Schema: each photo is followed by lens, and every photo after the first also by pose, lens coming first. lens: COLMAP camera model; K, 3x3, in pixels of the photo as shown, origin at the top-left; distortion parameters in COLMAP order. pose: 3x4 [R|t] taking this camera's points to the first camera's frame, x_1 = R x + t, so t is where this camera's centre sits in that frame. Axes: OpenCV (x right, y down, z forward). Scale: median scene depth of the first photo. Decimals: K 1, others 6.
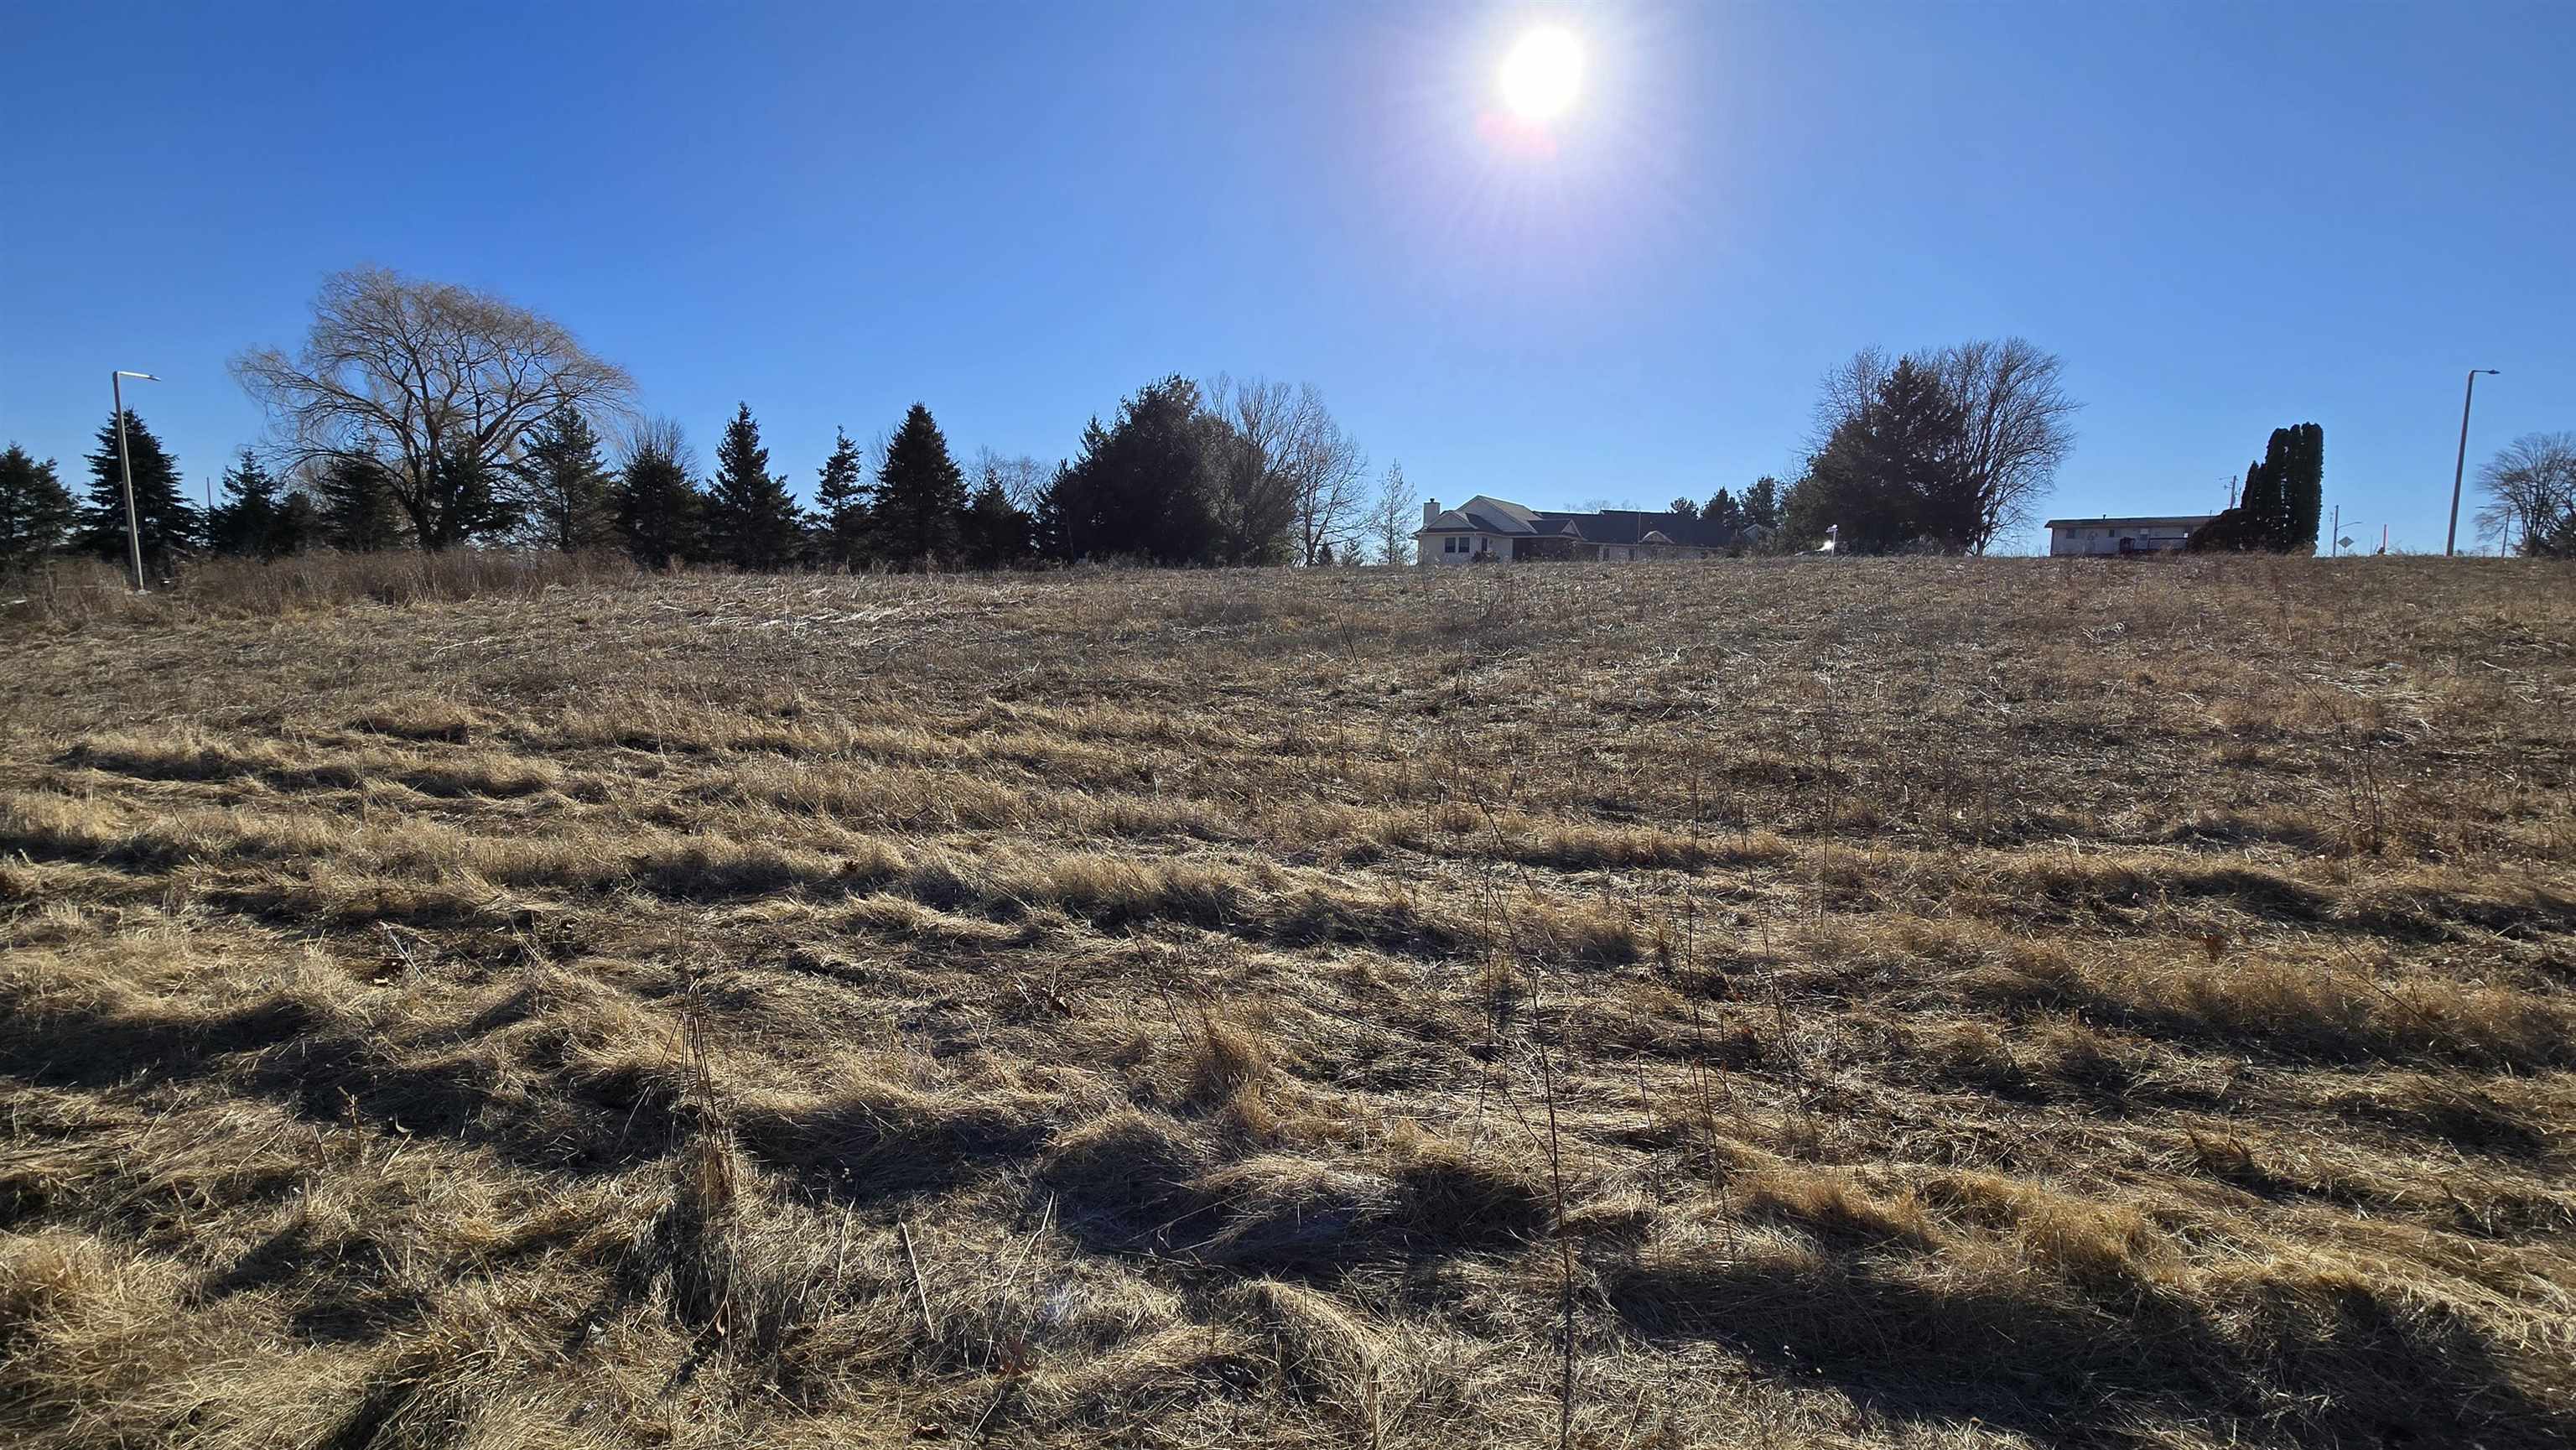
lens RADIAL K [[1052.4, 0, 1287.7], [0, 1052.4, 718.7], [0, 0, 1]] dist [0.001019, 0.000043]
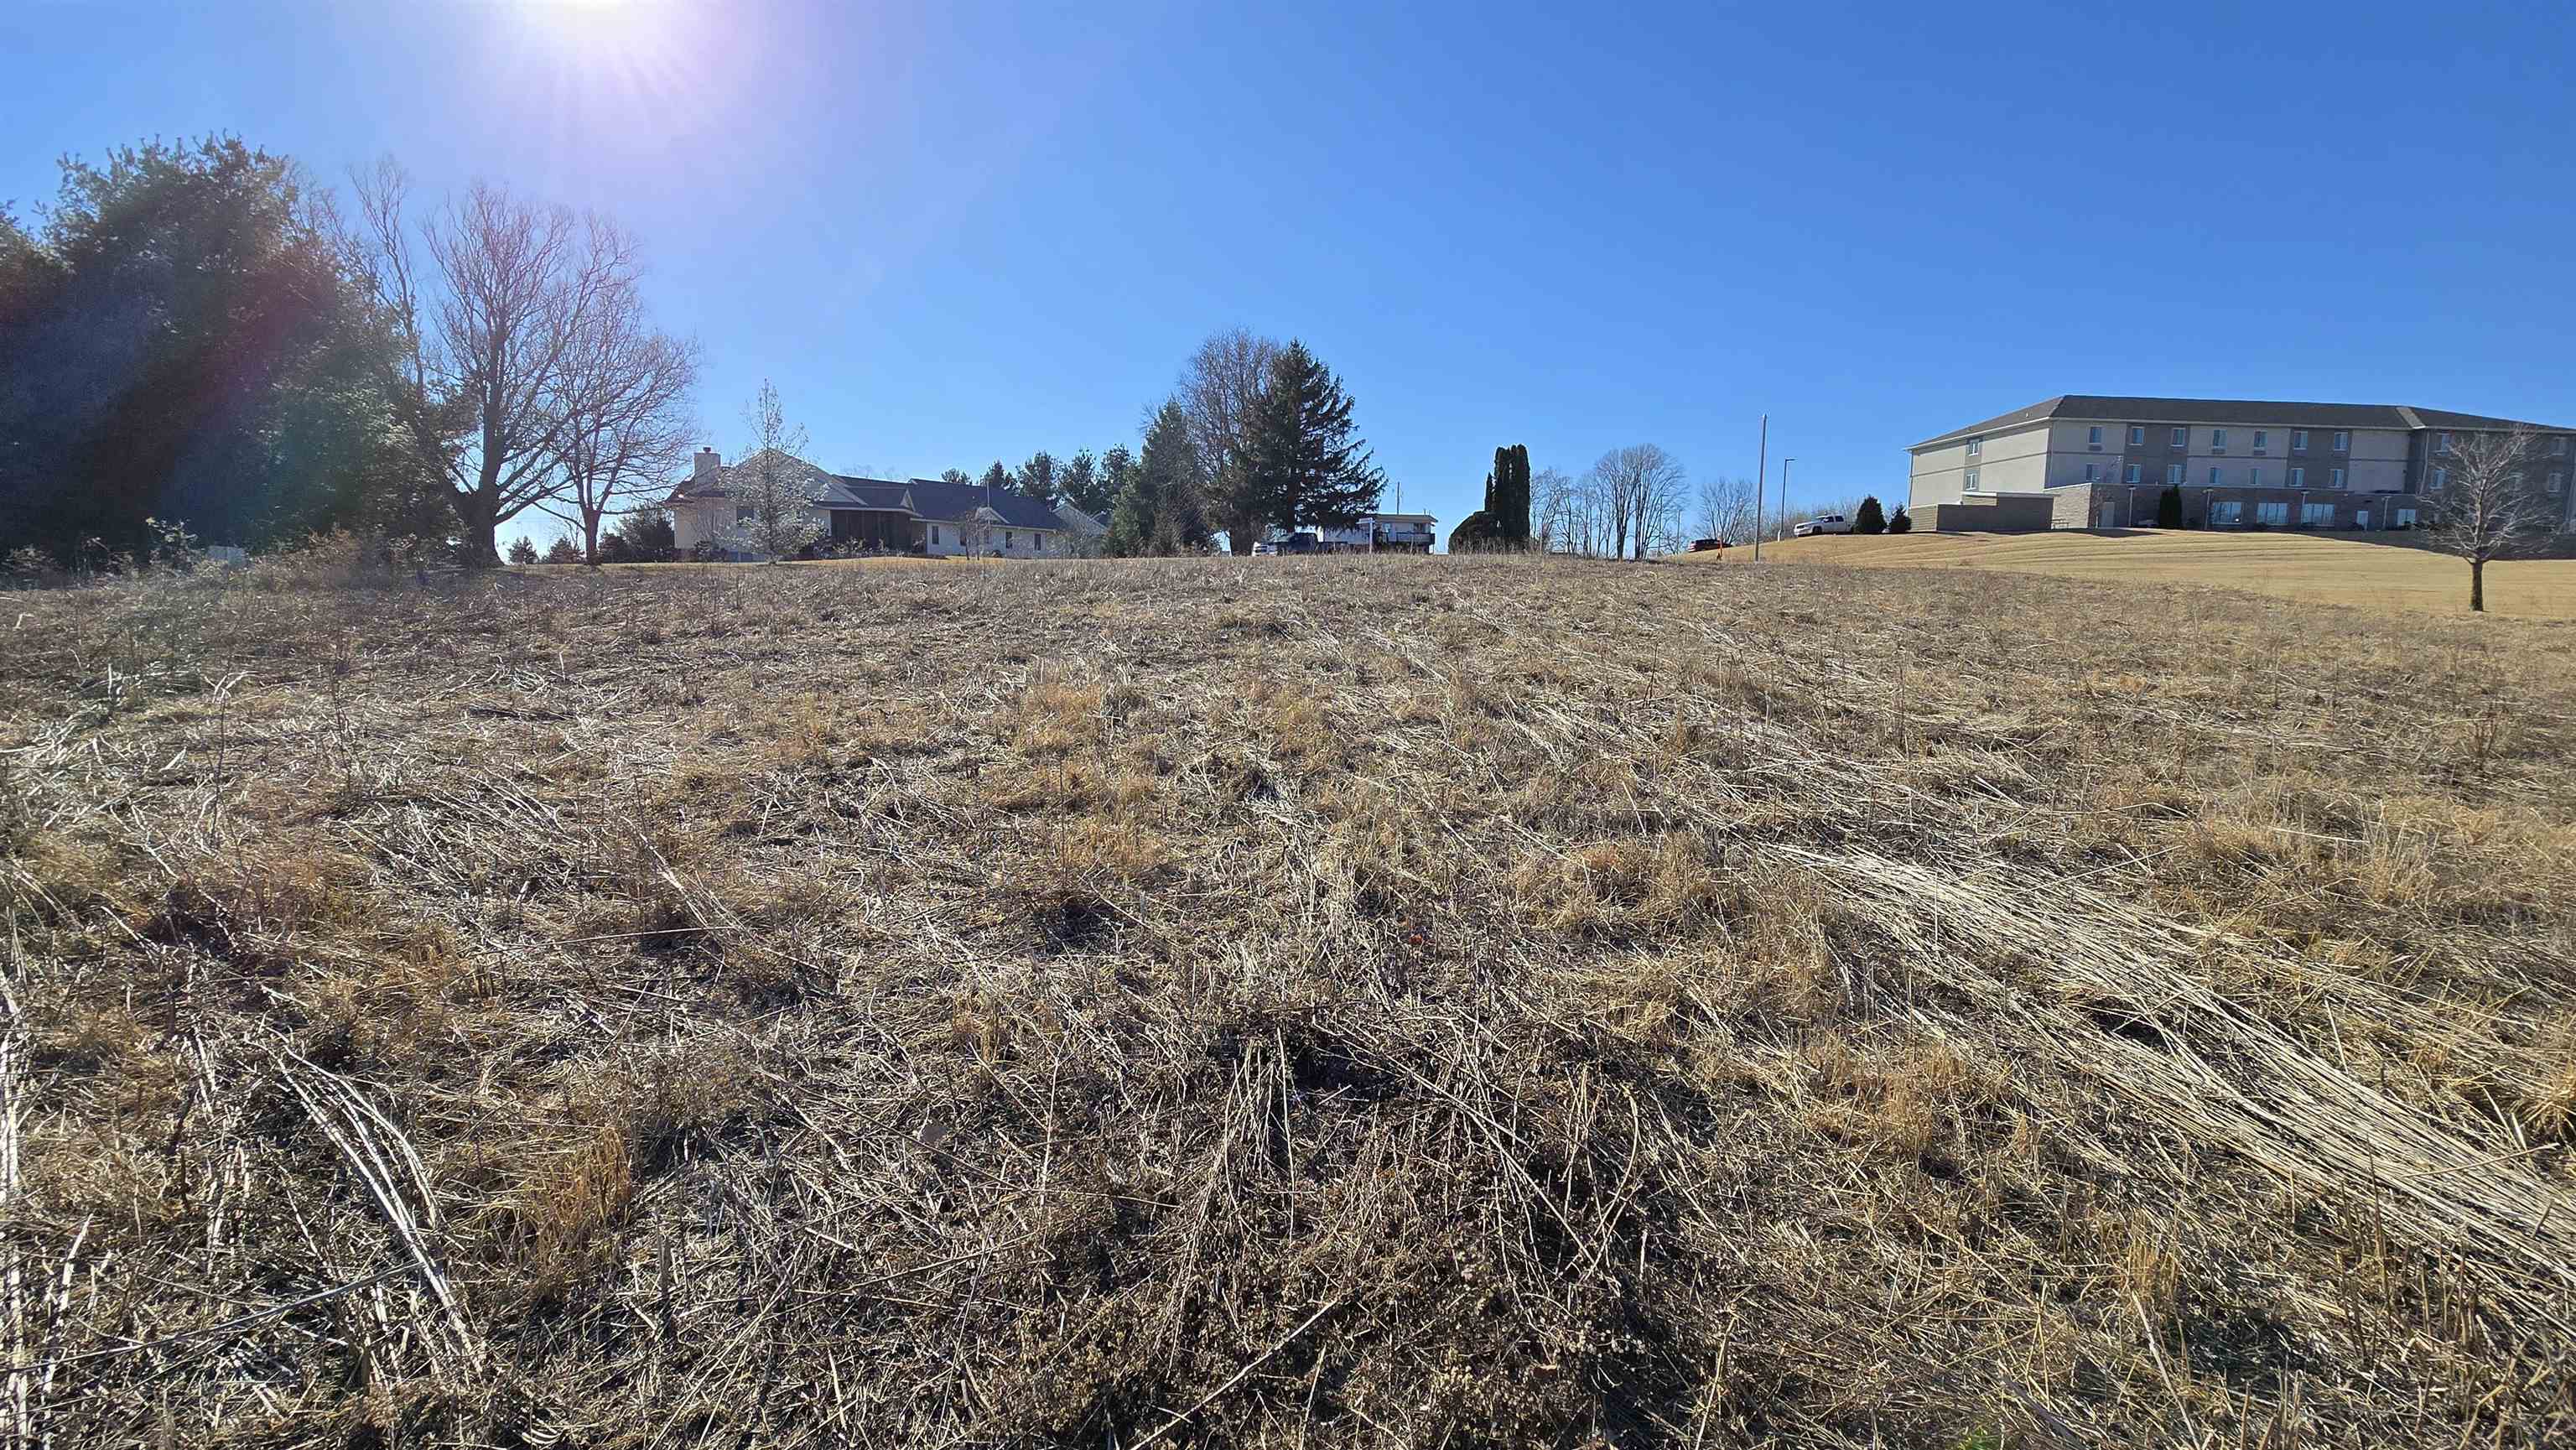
lens RADIAL K [[1052.4, 0, 1290.6], [0, 1052.4, 715.6], [0, 0, 1]] dist [0.001019, 0.000043]
pose [[0.706087, -0.096709, 0.701490, -0.127765], [0.080968, 0.995159, 0.055696, -0.059139], [-0.703481, 0.017472, 0.710500, 0.338775]]
